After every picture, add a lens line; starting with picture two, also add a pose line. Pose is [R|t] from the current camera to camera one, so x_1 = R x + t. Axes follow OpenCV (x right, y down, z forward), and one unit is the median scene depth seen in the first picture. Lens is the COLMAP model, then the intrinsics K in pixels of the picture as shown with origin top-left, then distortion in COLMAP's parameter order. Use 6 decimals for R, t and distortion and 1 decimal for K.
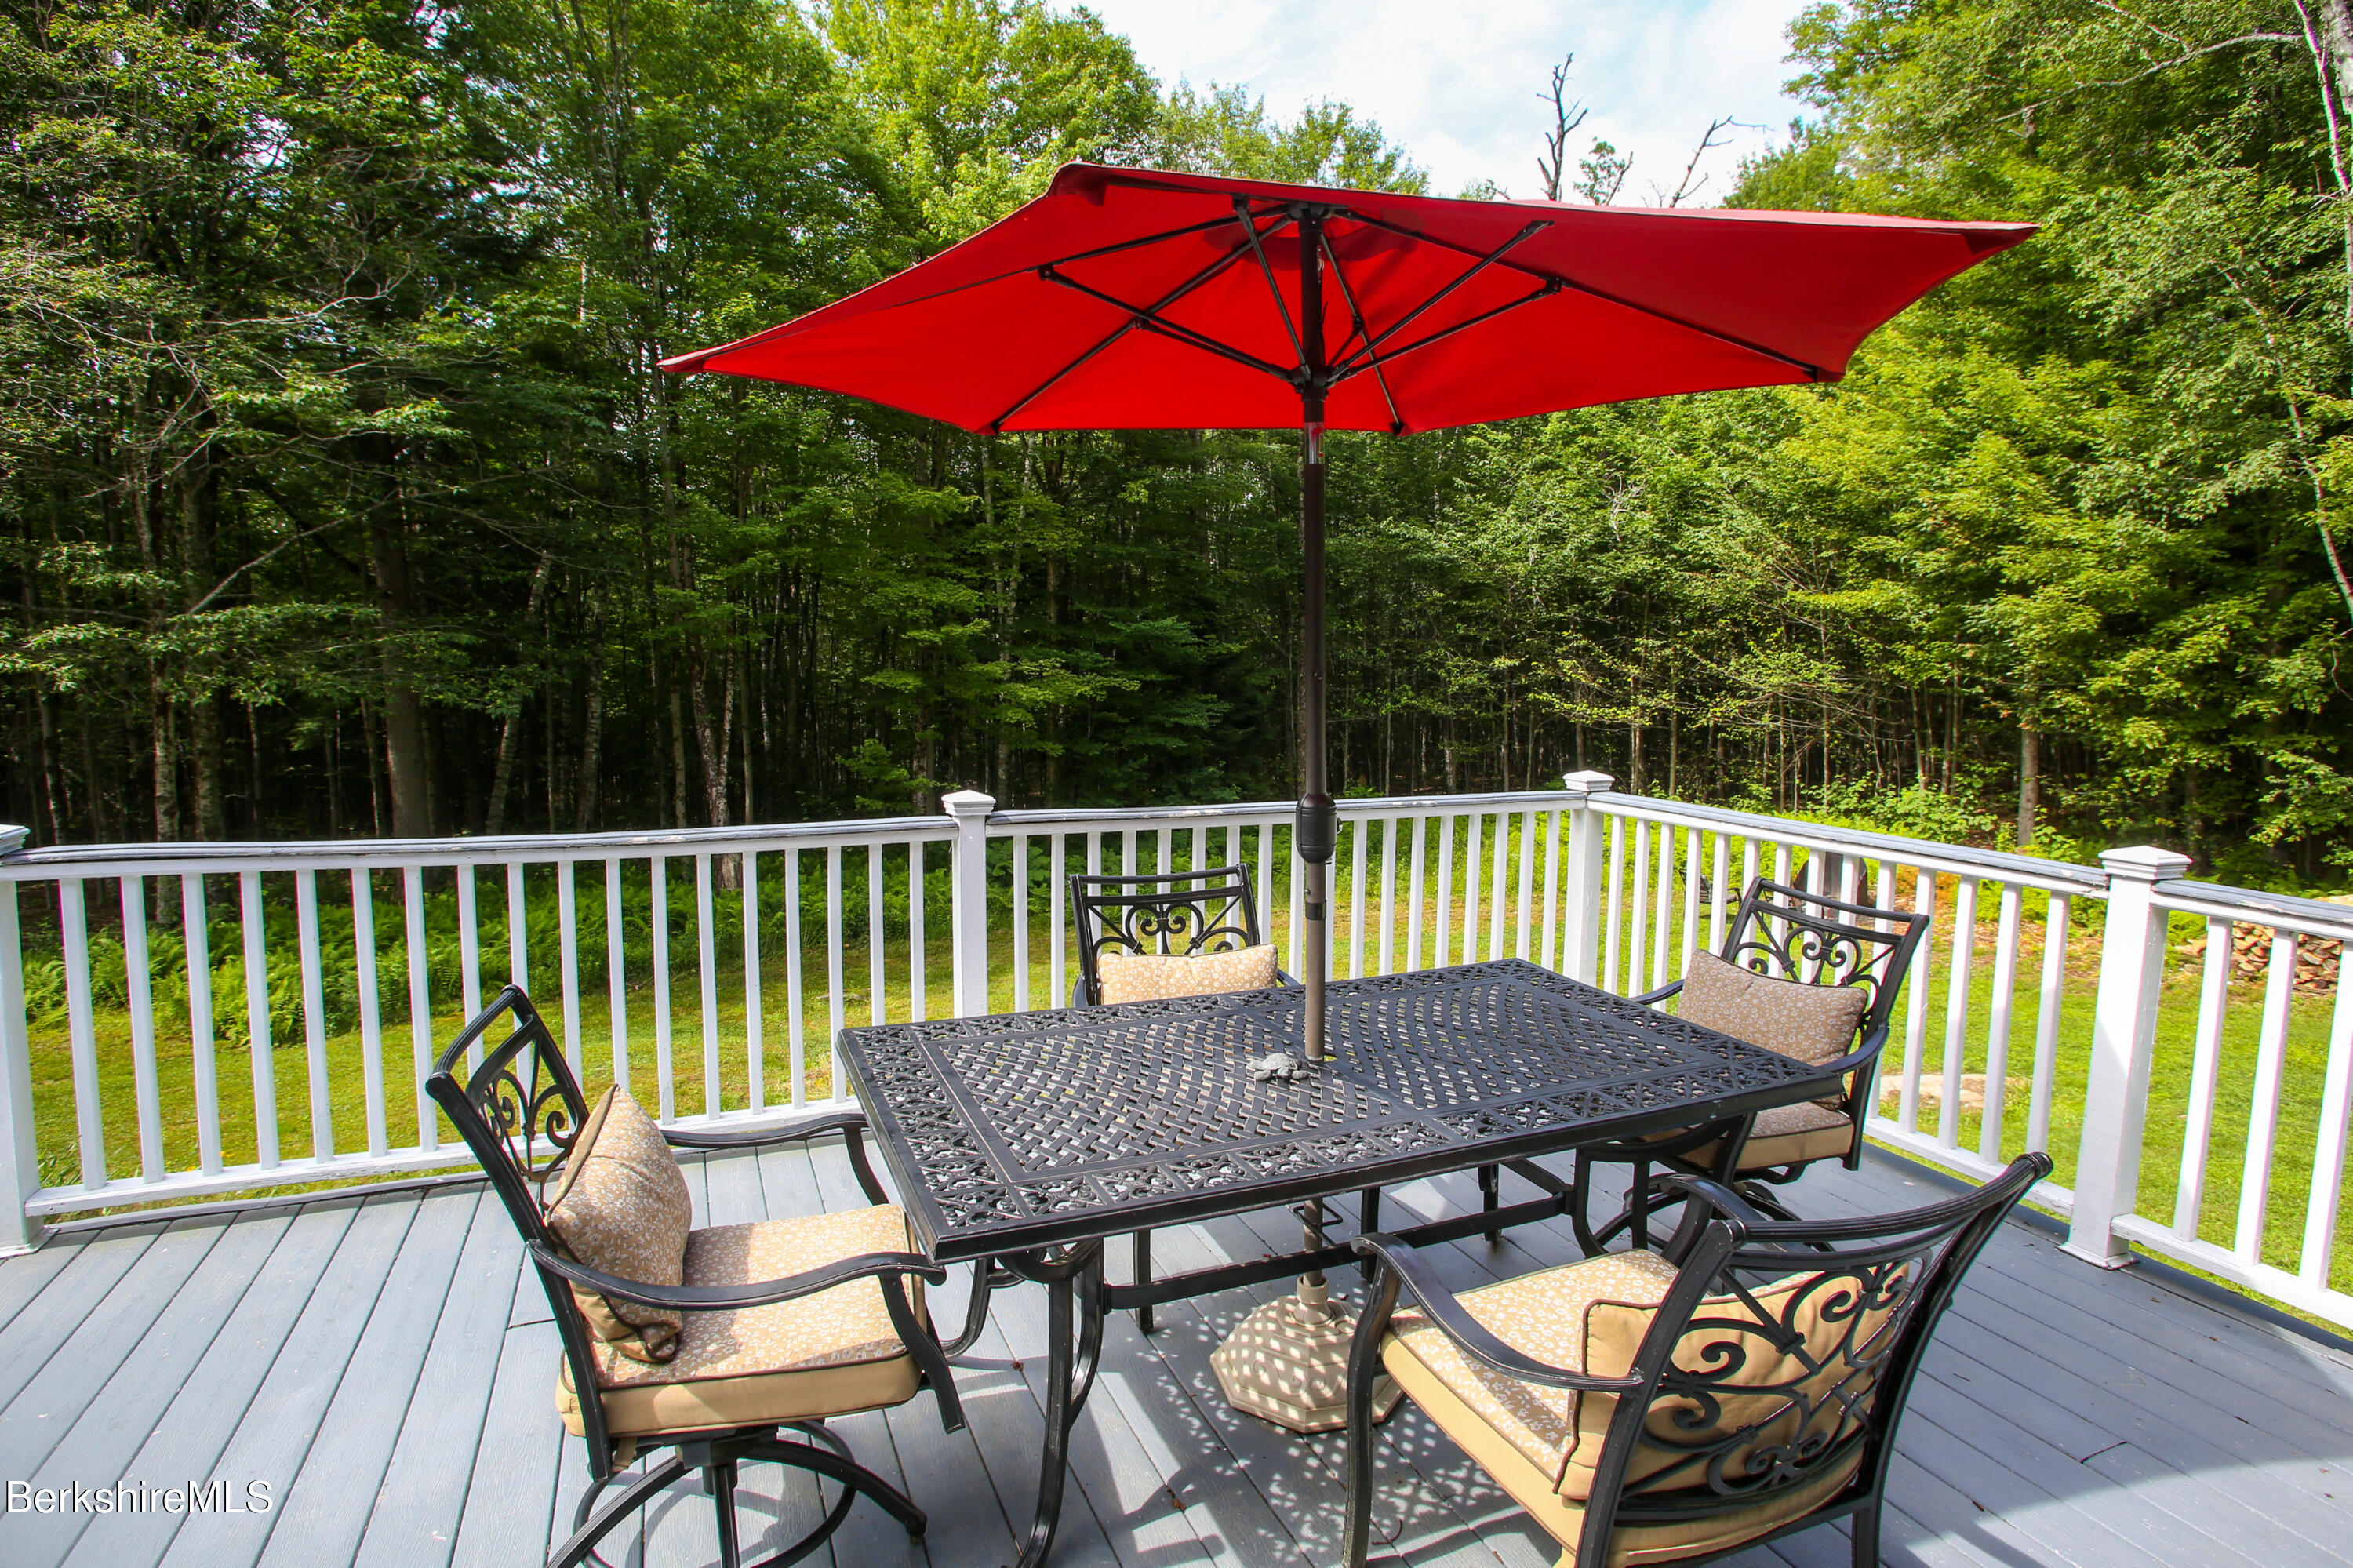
lens RADIAL K [[1204.5, 0, 1176.5], [0, 1204.5, 784.0], [0, 0, 1]] dist [-0.083602, 0.039332]
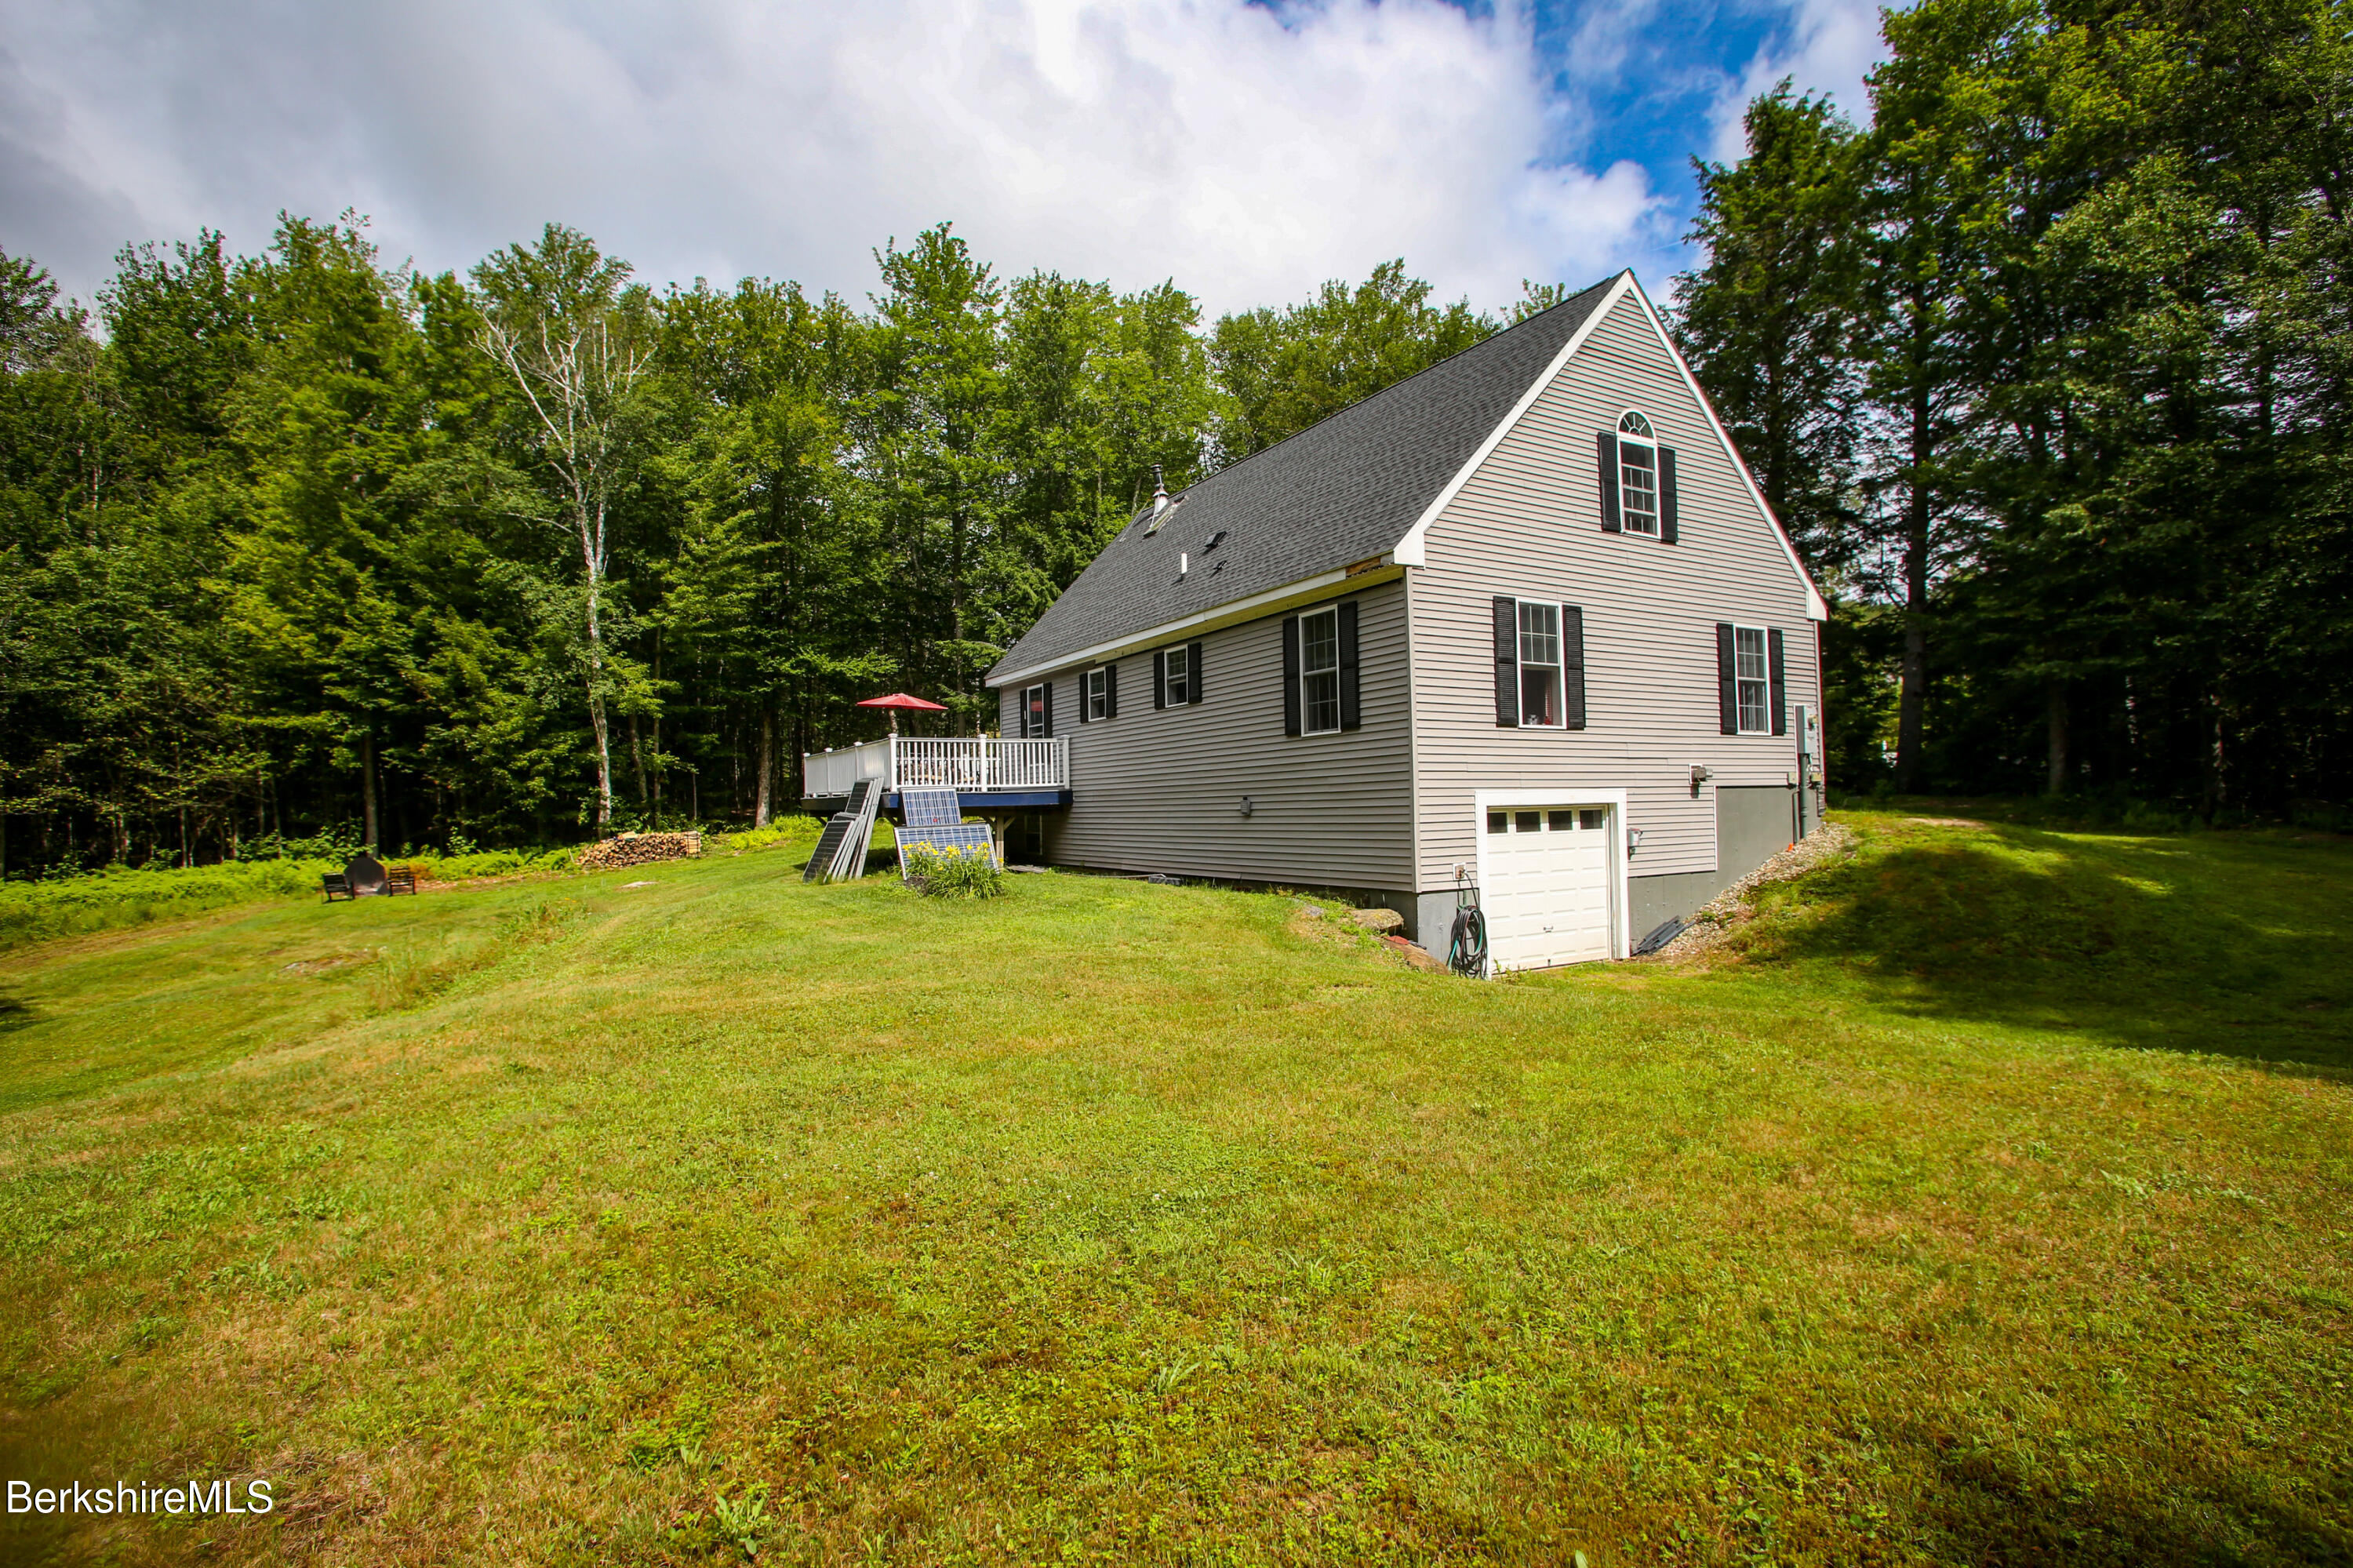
lens RADIAL K [[1126.6, 0, 1176.5], [0, 1126.6, 784.0], [0, 0, 1]] dist [-0.075187, 0.031141]
pose [[-0.072082, 0.004844, 0.997387, -1.050439], [0.116315, 0.993206, 0.003582, 0.069696], [-0.990593, 0.116269, -0.072156, -0.110860]]
